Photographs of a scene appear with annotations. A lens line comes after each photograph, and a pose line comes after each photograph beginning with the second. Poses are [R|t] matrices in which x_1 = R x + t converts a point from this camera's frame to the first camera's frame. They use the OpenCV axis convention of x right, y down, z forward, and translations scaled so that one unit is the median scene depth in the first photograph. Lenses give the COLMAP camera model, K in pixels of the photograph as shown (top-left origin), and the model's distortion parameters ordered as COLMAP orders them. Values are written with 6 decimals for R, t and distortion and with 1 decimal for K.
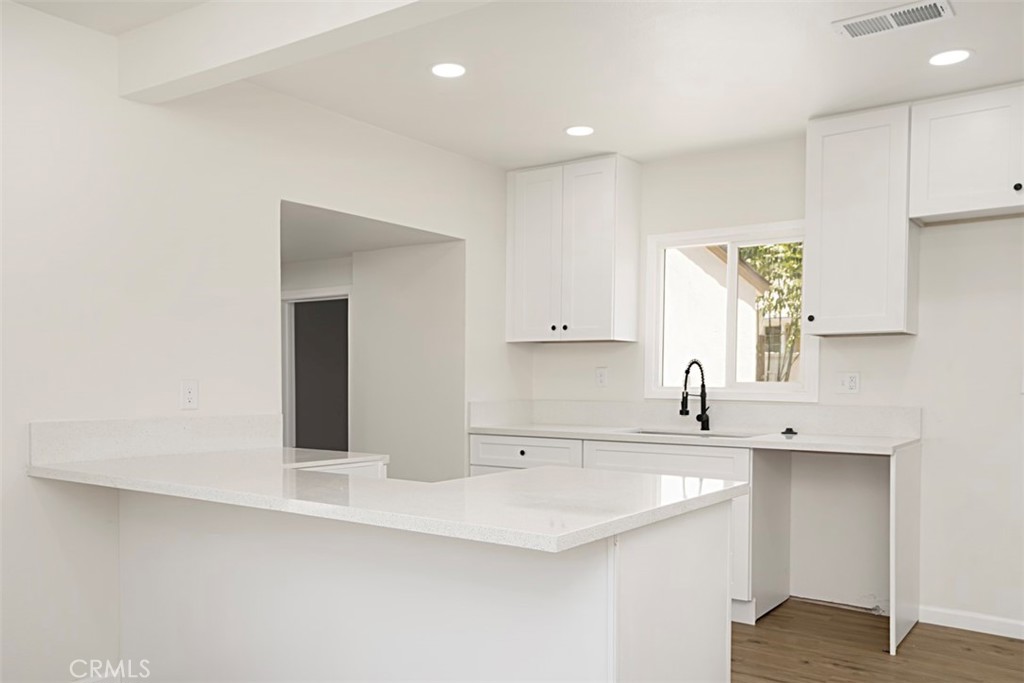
lens RADIAL K [[883.7, 0, 424.7], [0, 883.7, 399.1], [0, 0, 1]] dist [0.005706, 0.051066]
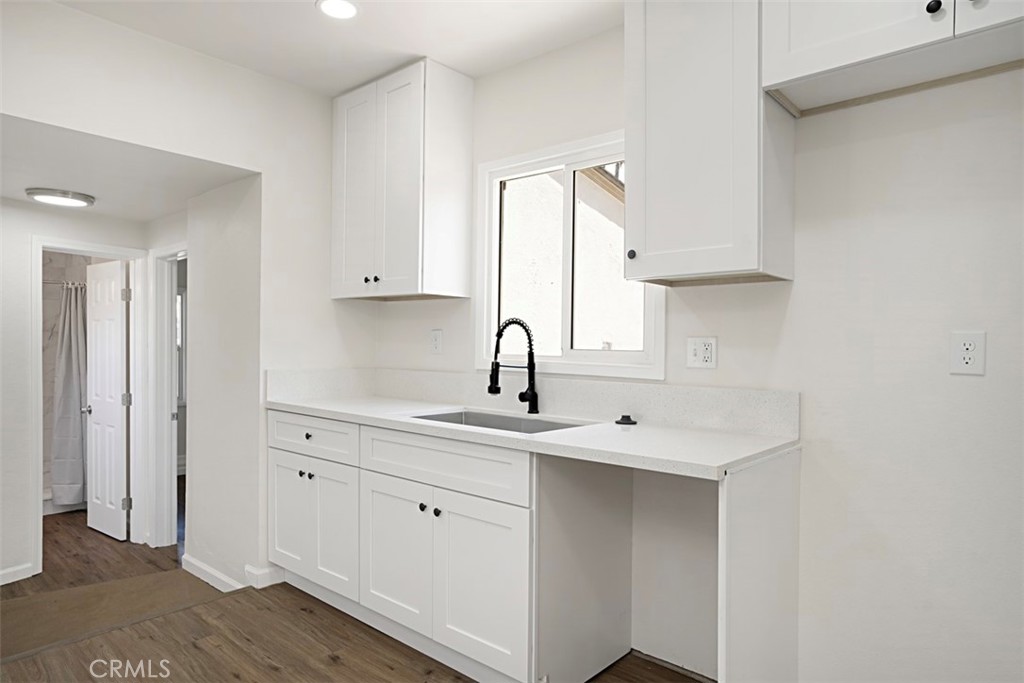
lens RADIAL K [[629.6, 0, 493.2], [0, 629.6, 340.5], [0, 0, 1]] dist [-0.018057, -0.000320]
pose [[0.997736, 0.009760, -0.066538, 0.327262], [-0.011617, 0.999552, -0.027578, -0.011613], [0.066239, 0.028288, 0.997403, 0.472770]]
